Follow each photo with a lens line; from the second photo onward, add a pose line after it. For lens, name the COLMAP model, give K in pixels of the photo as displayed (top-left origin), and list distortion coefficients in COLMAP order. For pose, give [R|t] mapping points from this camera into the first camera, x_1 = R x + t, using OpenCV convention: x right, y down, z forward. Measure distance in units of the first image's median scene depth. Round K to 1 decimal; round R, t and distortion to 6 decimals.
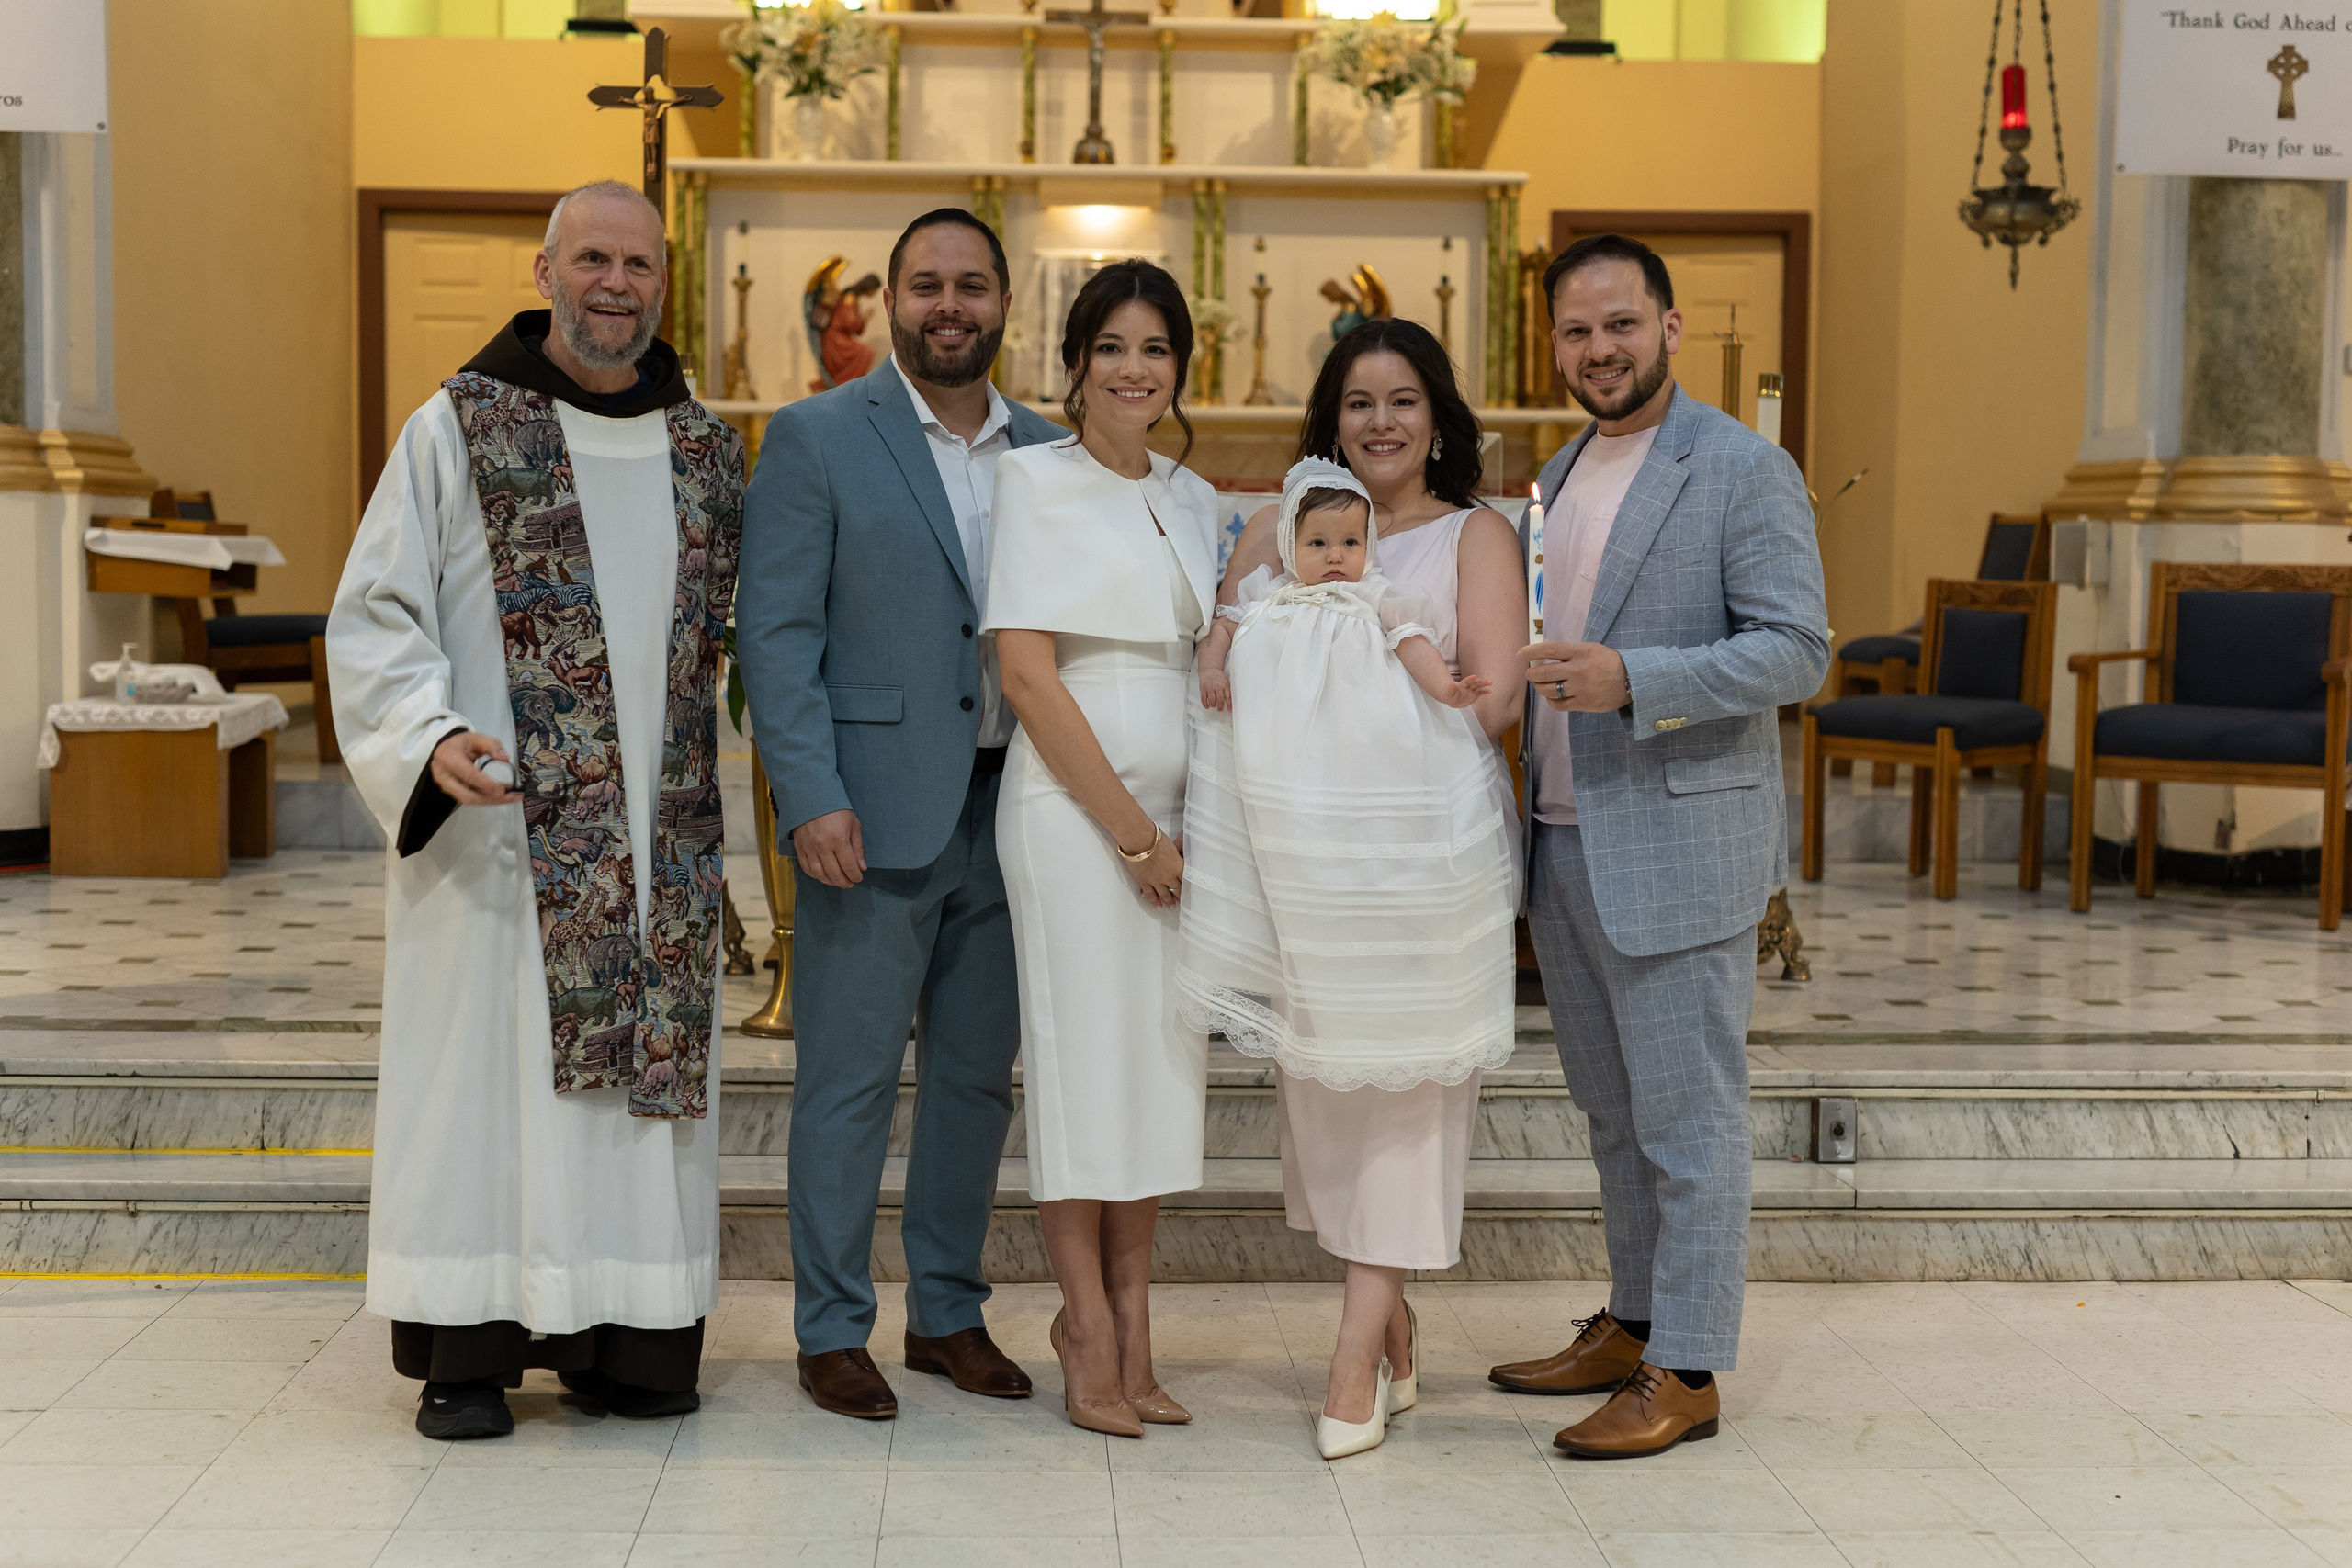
lens RADIAL K [[3314.5, 0, 1186.5], [0, 3314.5, 787.9], [0, 0, 1]] dist [-0.007835, 0.018974]
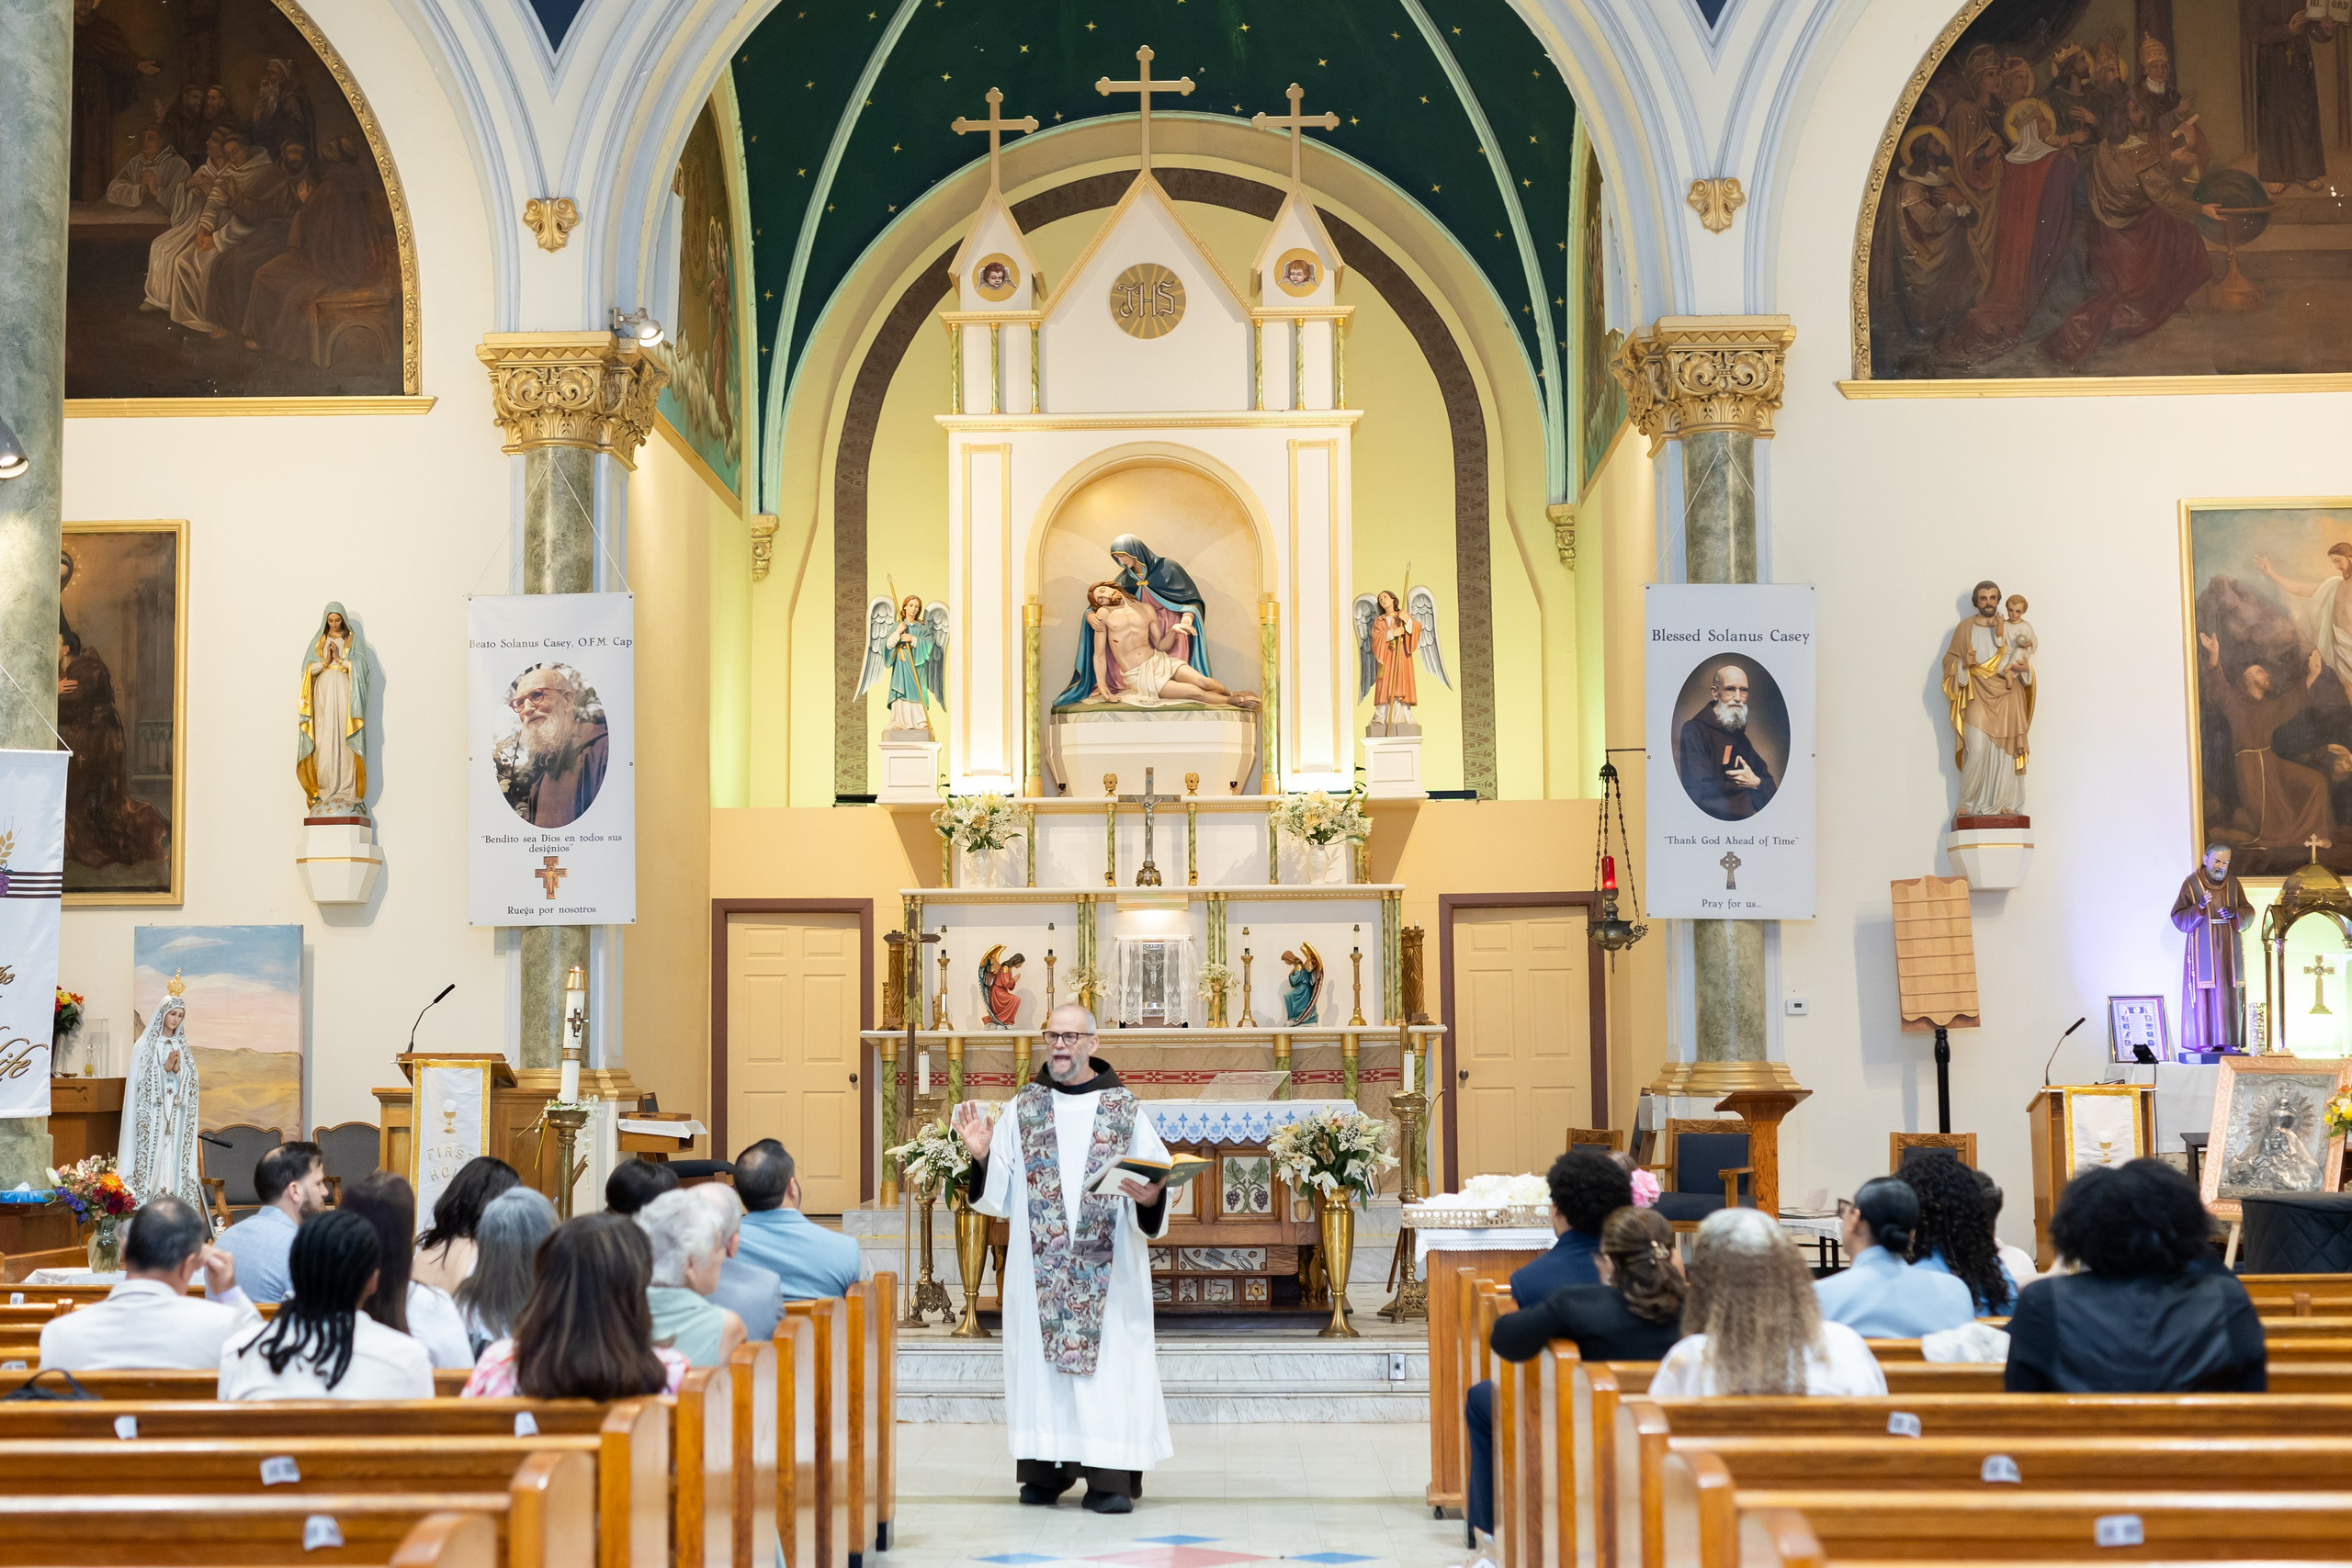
lens RADIAL K [[3799.7, 0, 1083.4], [0, 3799.7, 679.7], [0, 0, 1]] dist [-0.009958, 0.022907]
pose [[0.995646, -0.027010, -0.089214, 0.146171], [0.011461, 0.985308, -0.170400, 0.050292], [0.092506, 0.168635, 0.981328, -1.180447]]
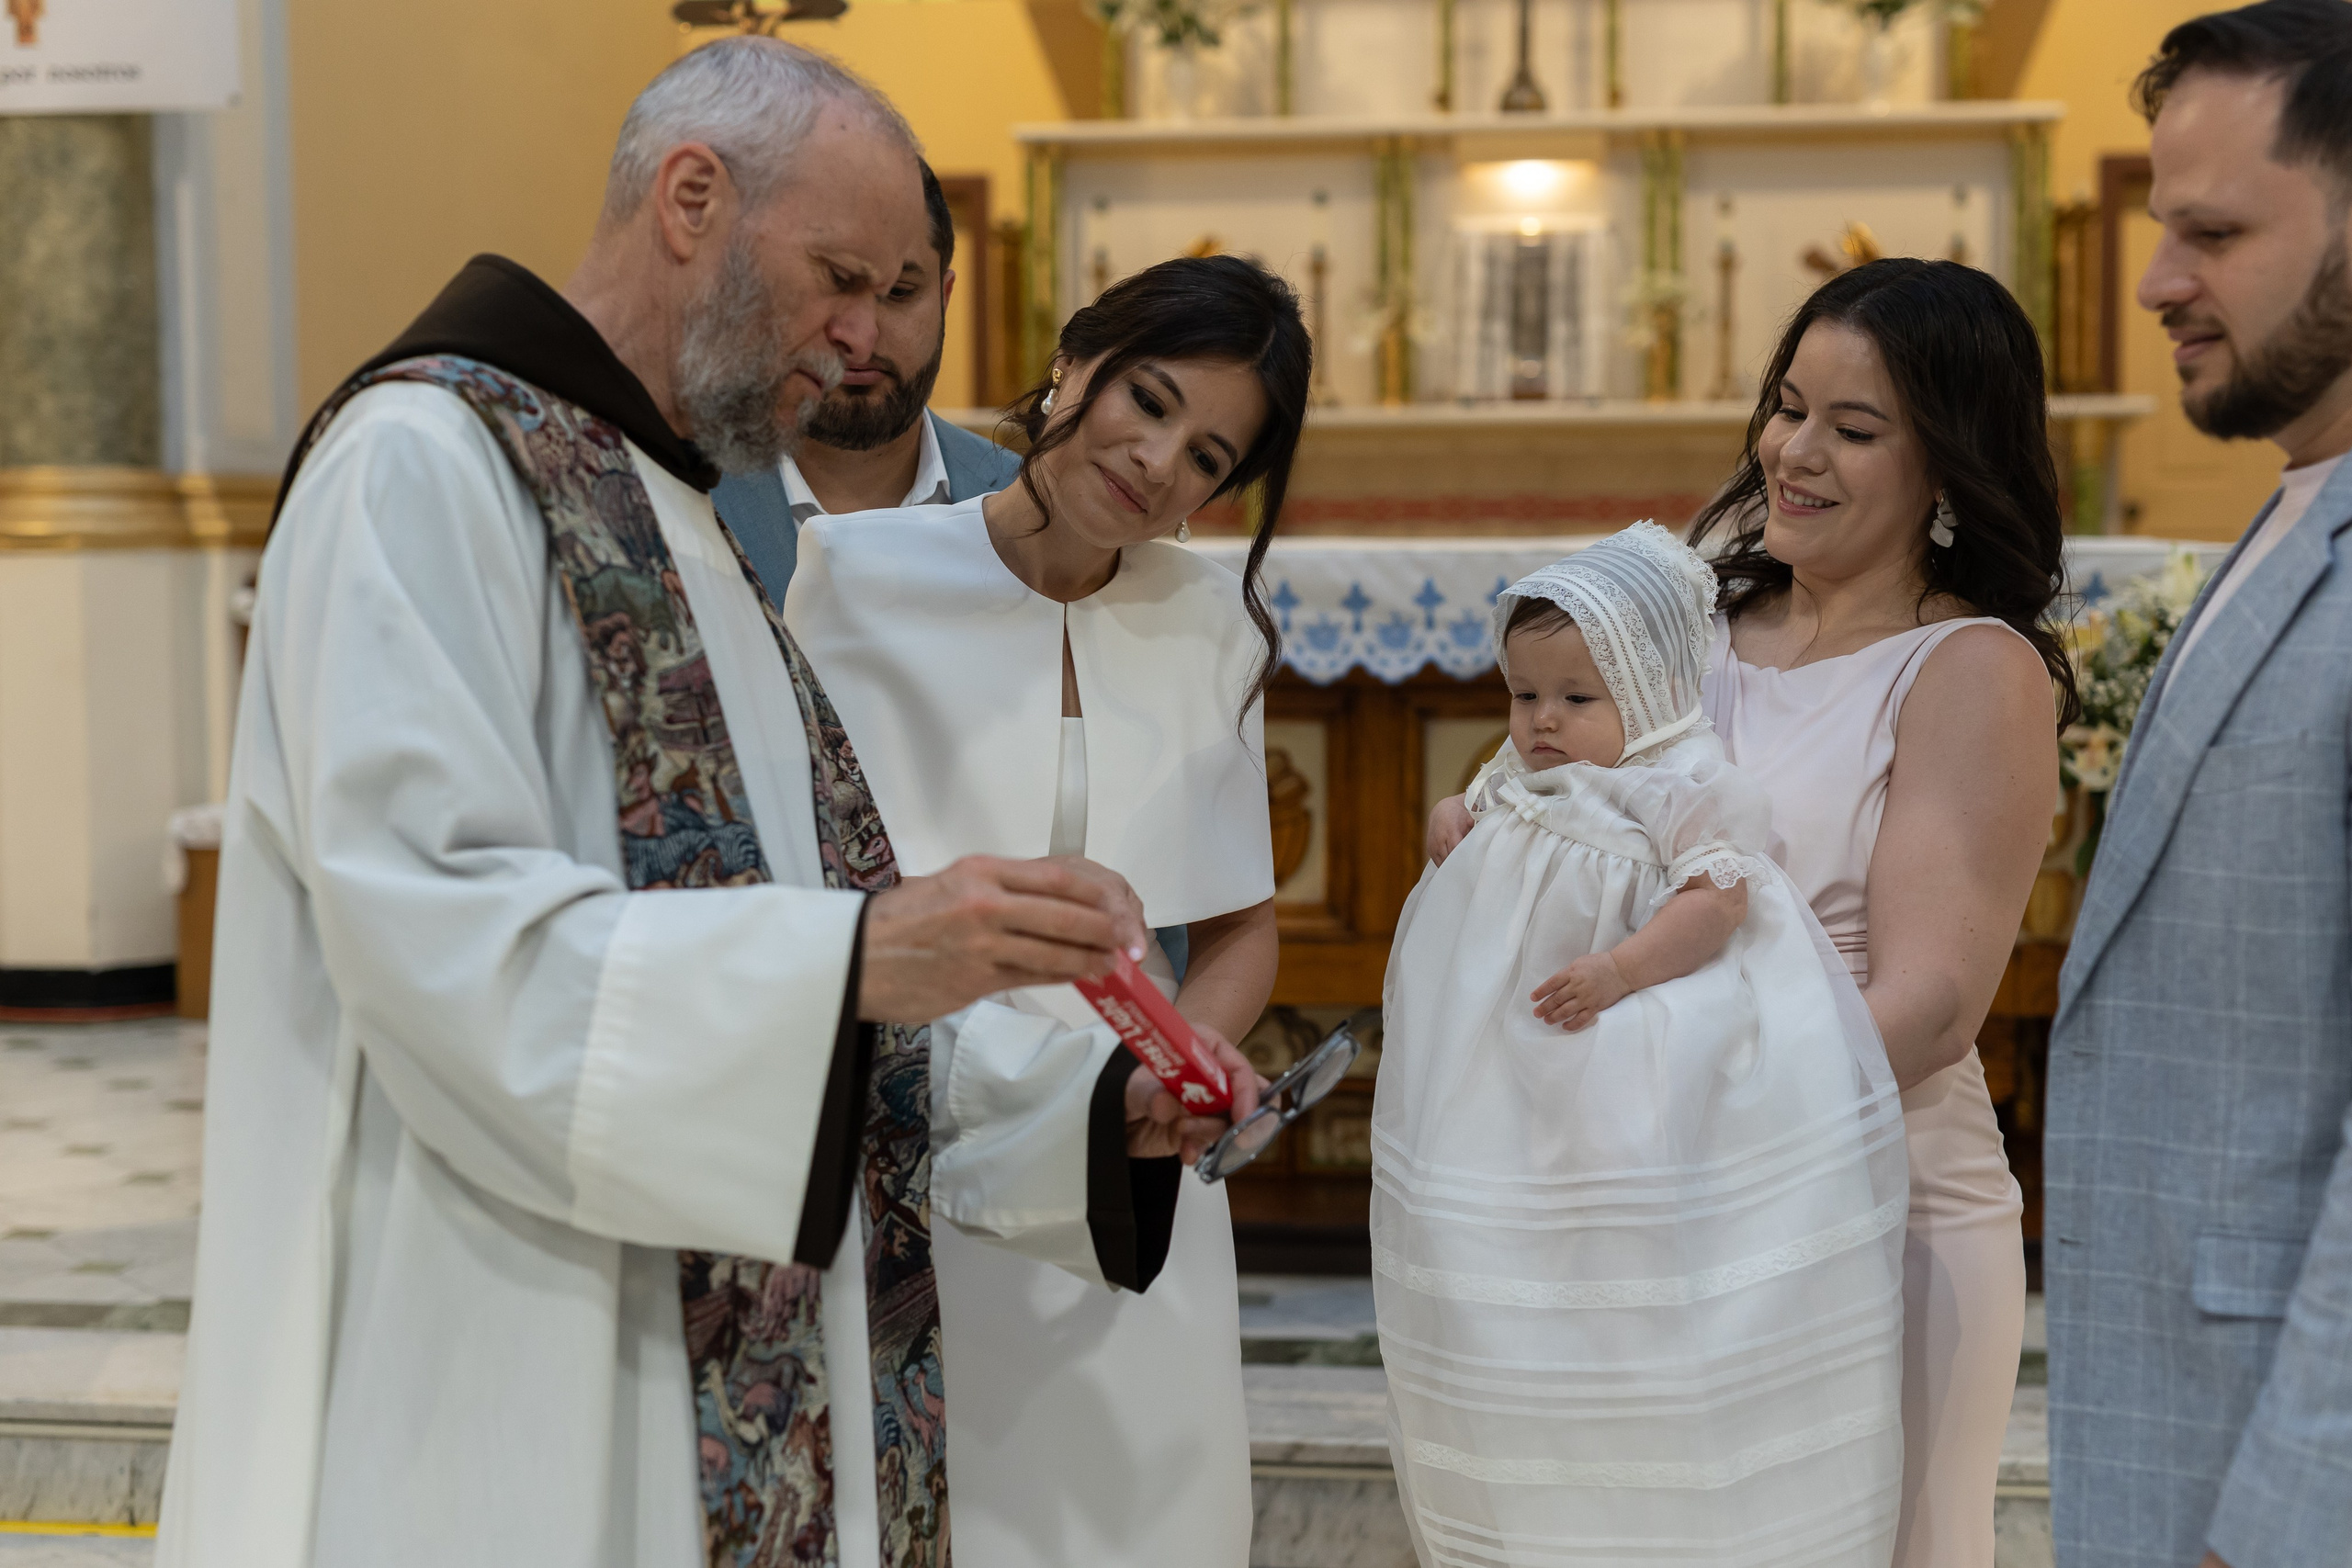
lens RADIAL K [[3312.0, 0, 1188.1], [0, 3312.0, 777.9], [0, 0, 1]] dist [-0.005783, 0.015621]
pose [[0.985416, -0.004350, -0.170106, 0.037473], [0.004374, 0.999990, -0.000235, -0.029568], [0.170105, -0.000512, 0.985426, 0.219747]]
